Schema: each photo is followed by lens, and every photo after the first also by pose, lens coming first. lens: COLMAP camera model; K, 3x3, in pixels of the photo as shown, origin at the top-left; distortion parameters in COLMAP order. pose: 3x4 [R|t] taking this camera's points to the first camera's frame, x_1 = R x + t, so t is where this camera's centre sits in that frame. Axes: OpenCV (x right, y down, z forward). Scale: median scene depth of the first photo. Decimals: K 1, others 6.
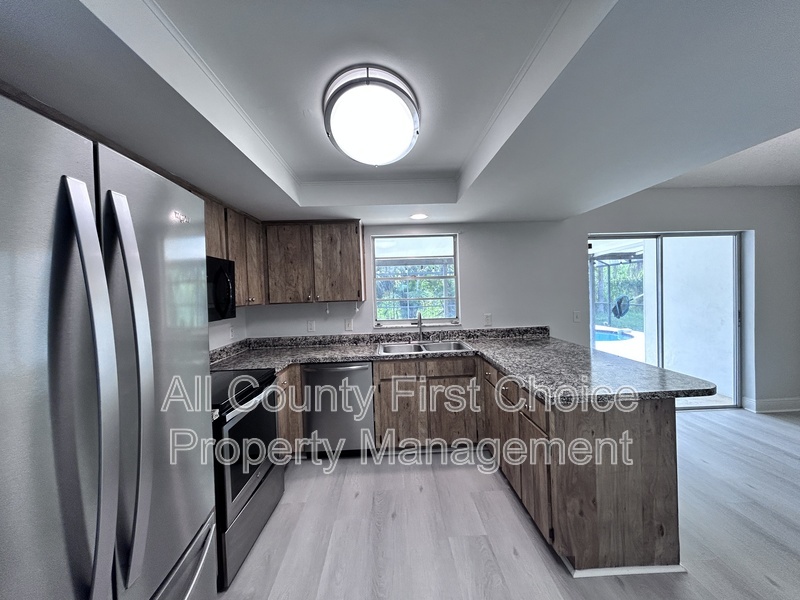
lens RADIAL K [[322.1, 0, 395.1], [0, 322.1, 296.6], [0, 0, 1]] dist [0.002220, -0.000420]
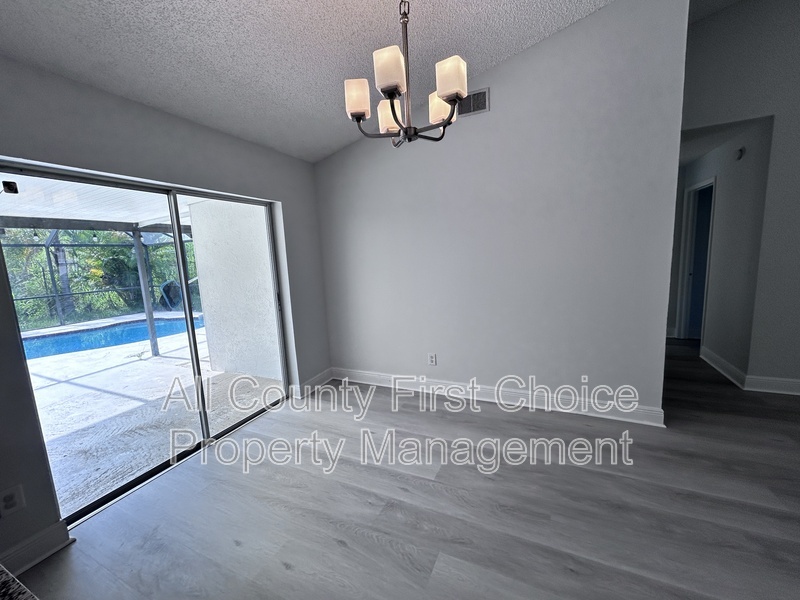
lens RADIAL K [[322.1, 0, 395.8], [0, 322.1, 295.9], [0, 0, 1]] dist [0.002220, -0.000420]
pose [[0.454736, -0.116373, 0.882991, 0.452696], [0.059293, 0.993183, 0.100360, -0.018981], [-0.888650, 0.006718, 0.458536, 0.320295]]
